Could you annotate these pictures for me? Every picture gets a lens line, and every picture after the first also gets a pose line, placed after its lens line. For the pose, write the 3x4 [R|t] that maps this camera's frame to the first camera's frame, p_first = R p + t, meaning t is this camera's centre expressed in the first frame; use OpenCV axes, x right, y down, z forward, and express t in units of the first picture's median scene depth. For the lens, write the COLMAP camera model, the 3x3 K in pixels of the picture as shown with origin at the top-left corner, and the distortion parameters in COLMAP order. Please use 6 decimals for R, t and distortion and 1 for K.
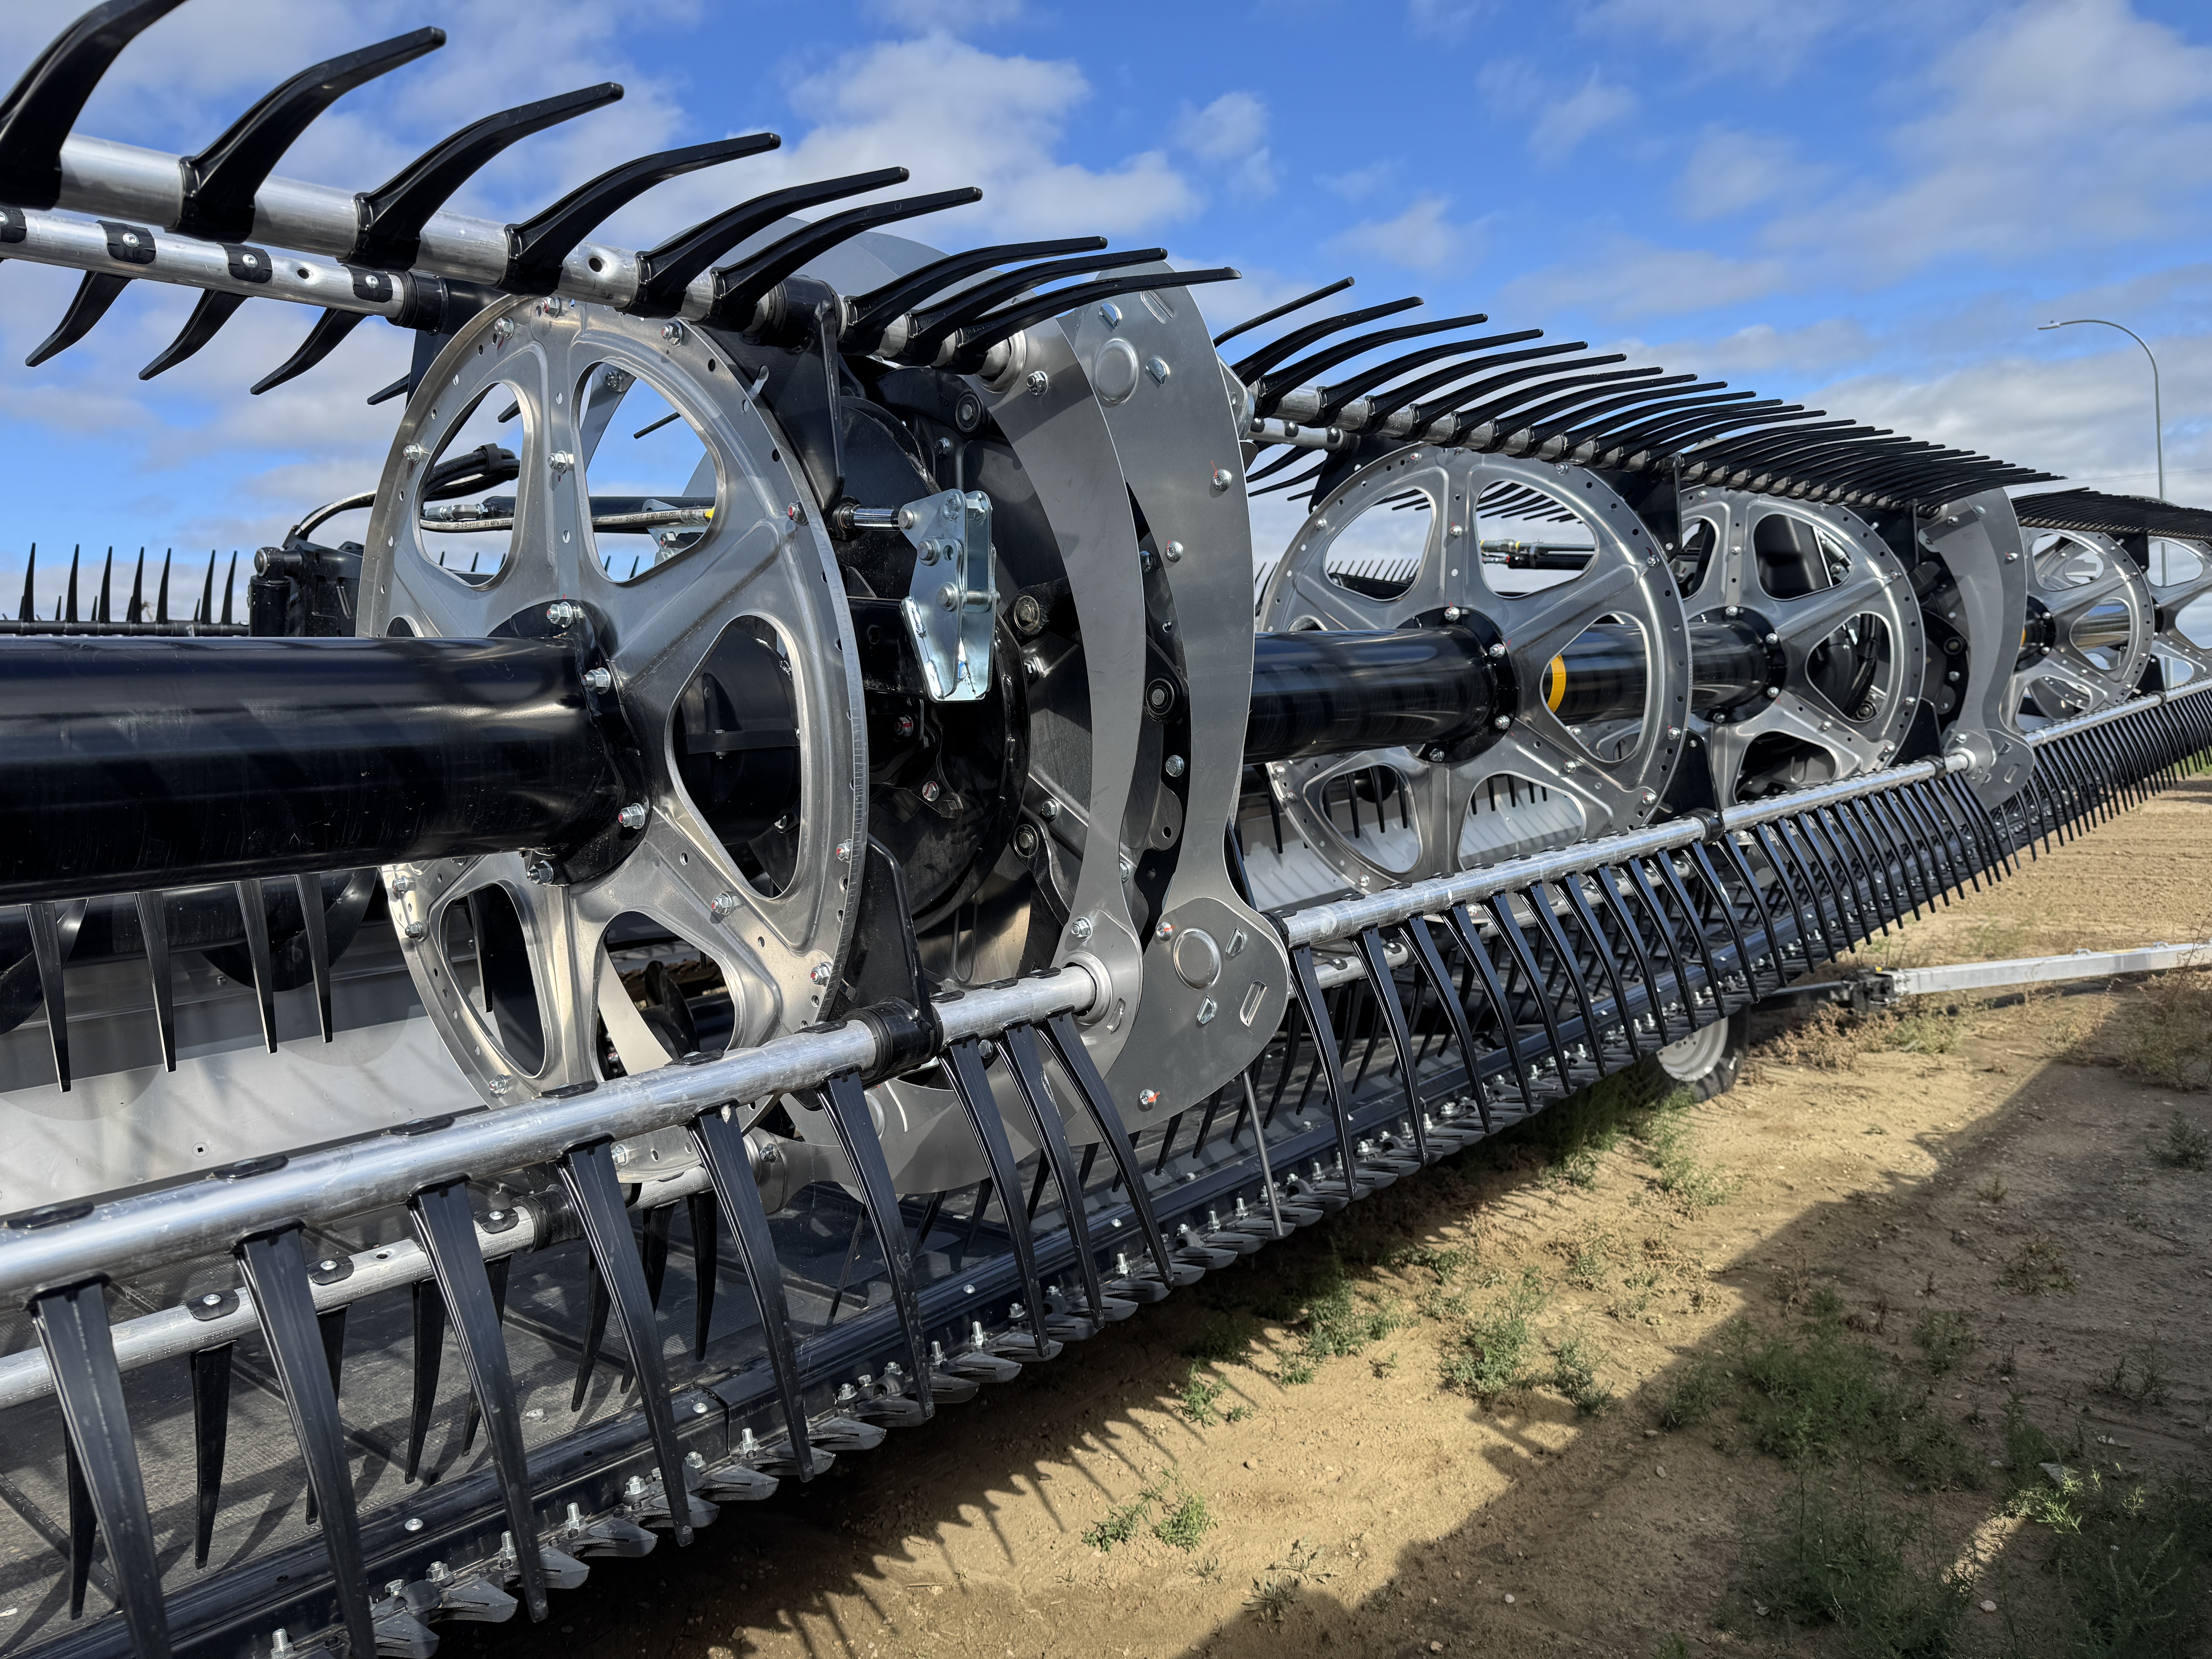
lens RADIAL K [[1555.2, 0, 1106.0], [0, 1555.2, 828.4], [0, 0, 1]] dist [-0.023396, -0.002585]
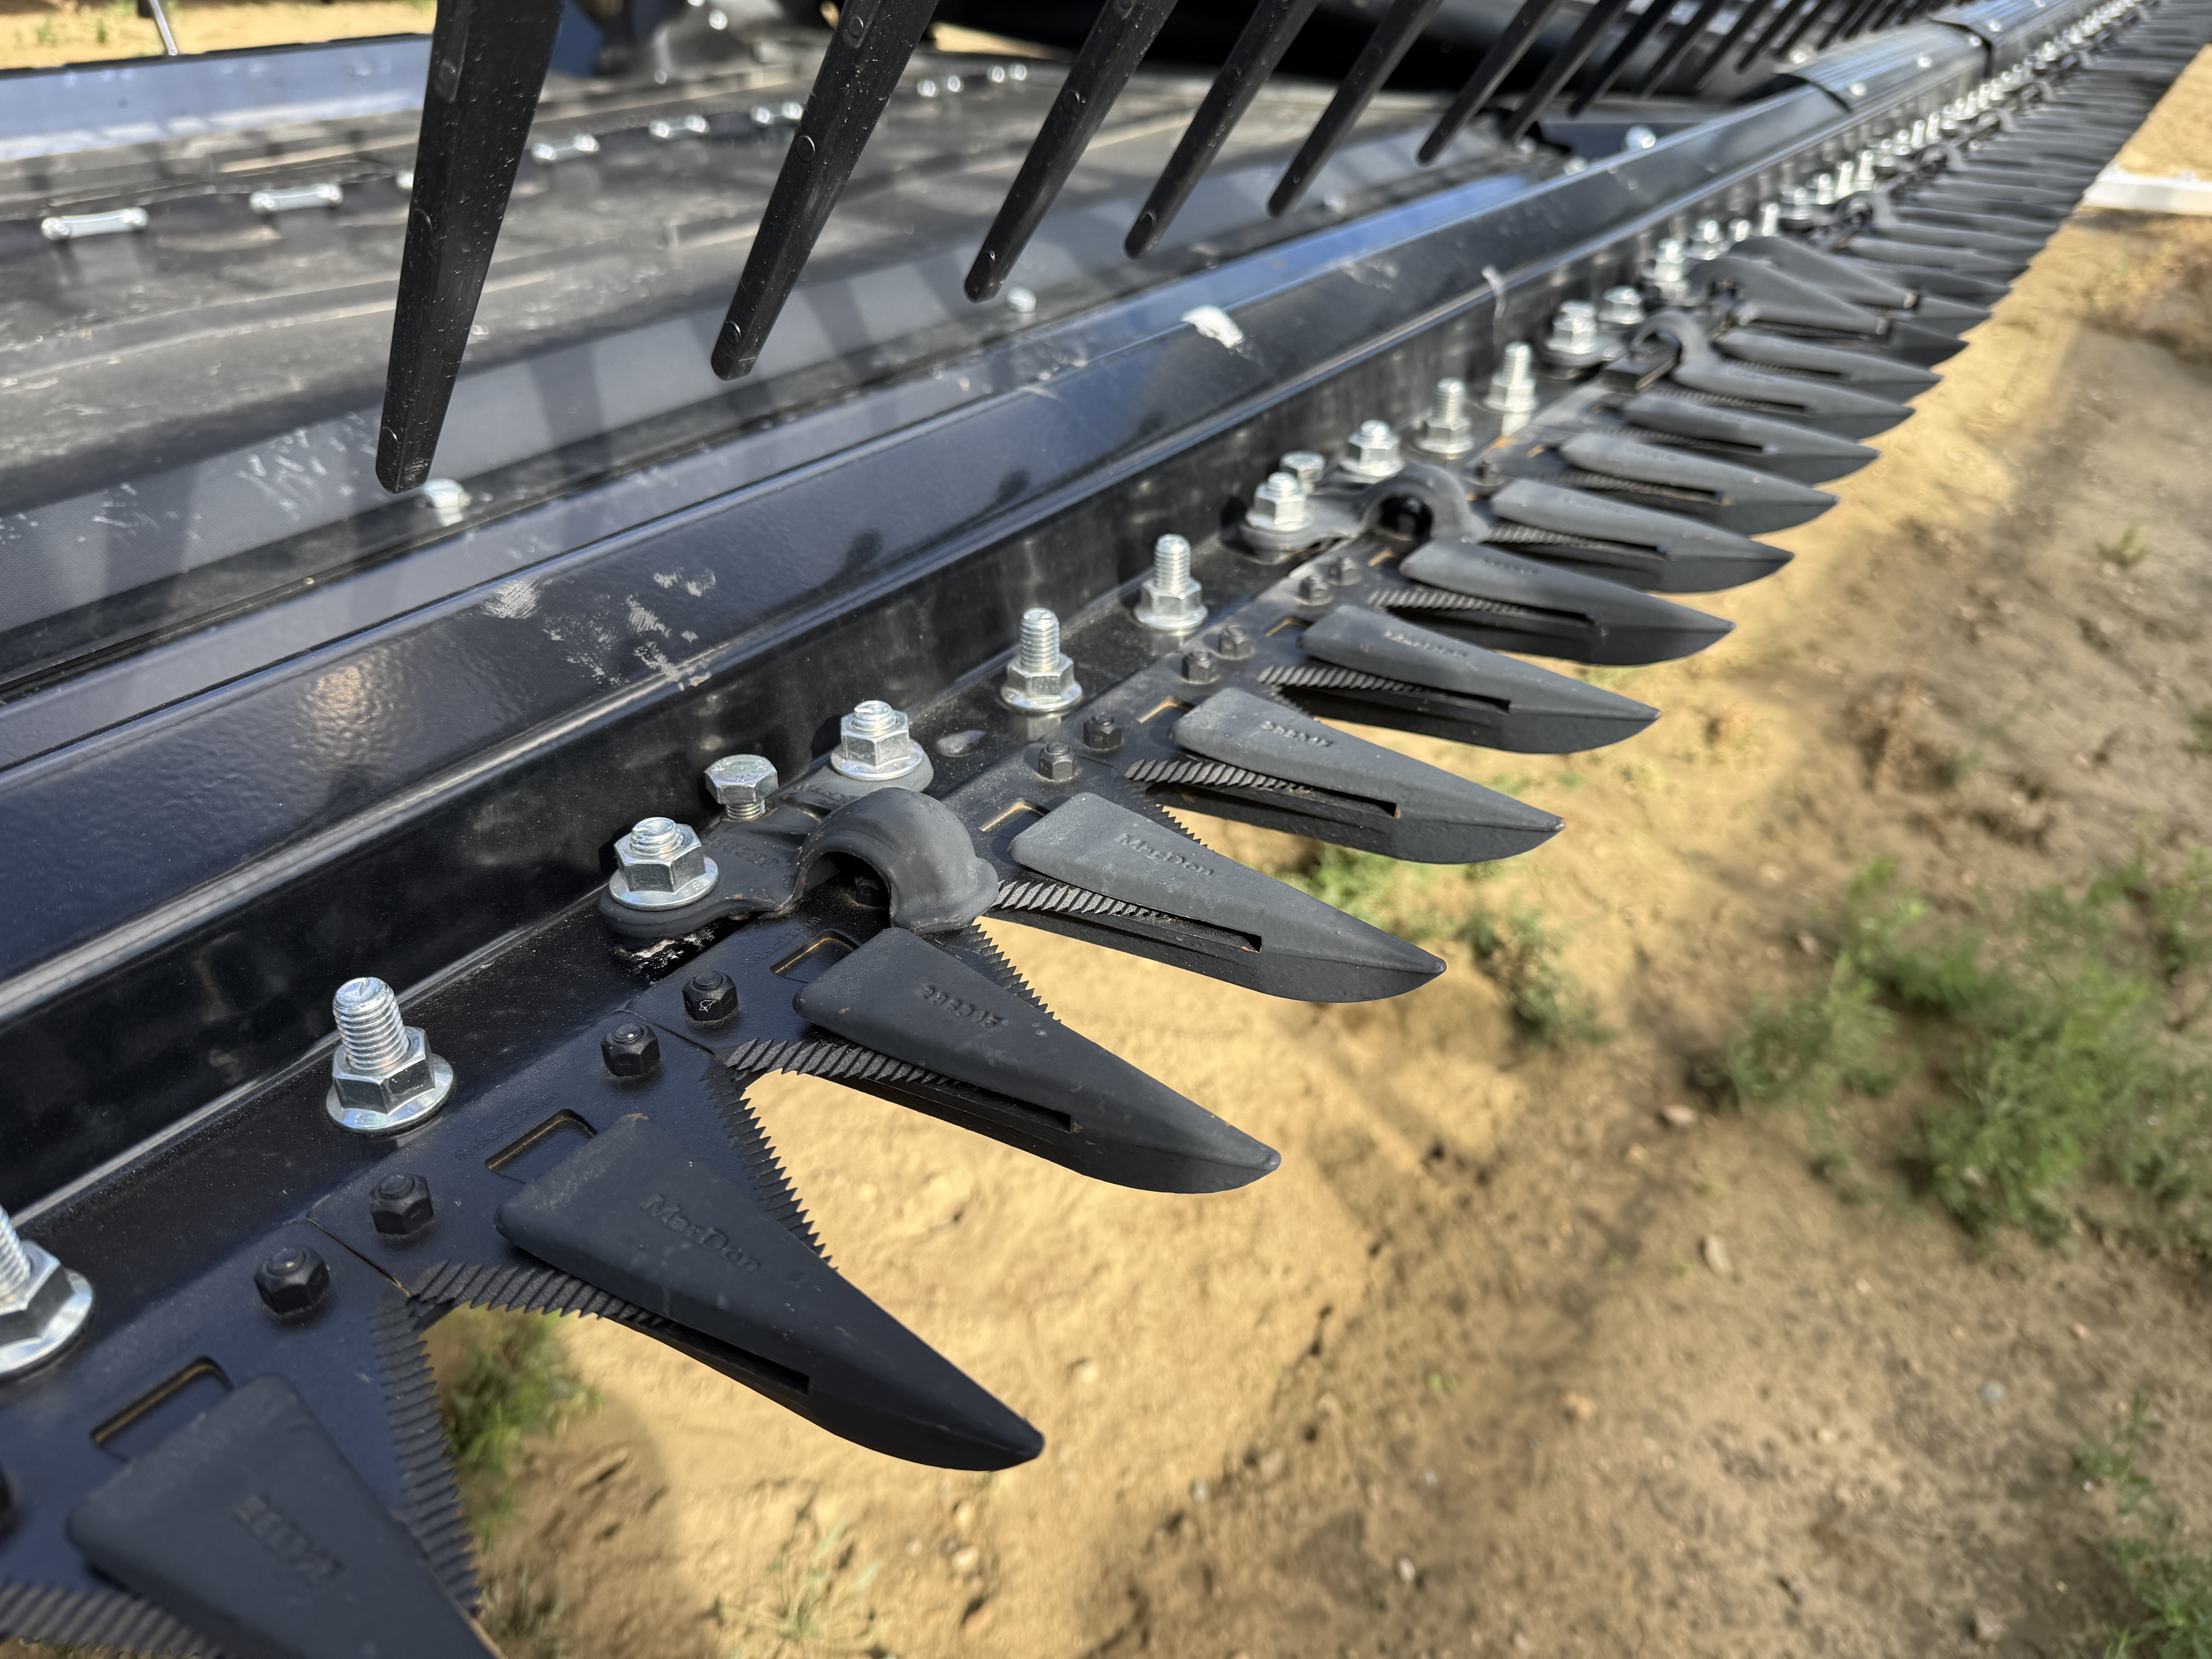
lens RADIAL K [[1555.2, 0, 1104.6], [0, 1555.2, 826.3], [0, 0, 1]] dist [-0.023396, -0.002585]
pose [[0.974175, 0.067314, 0.215527, 0.093545], [-0.171177, 0.842647, 0.510534, 0.125496], [-0.147247, -0.534243, 0.832408, 0.709030]]
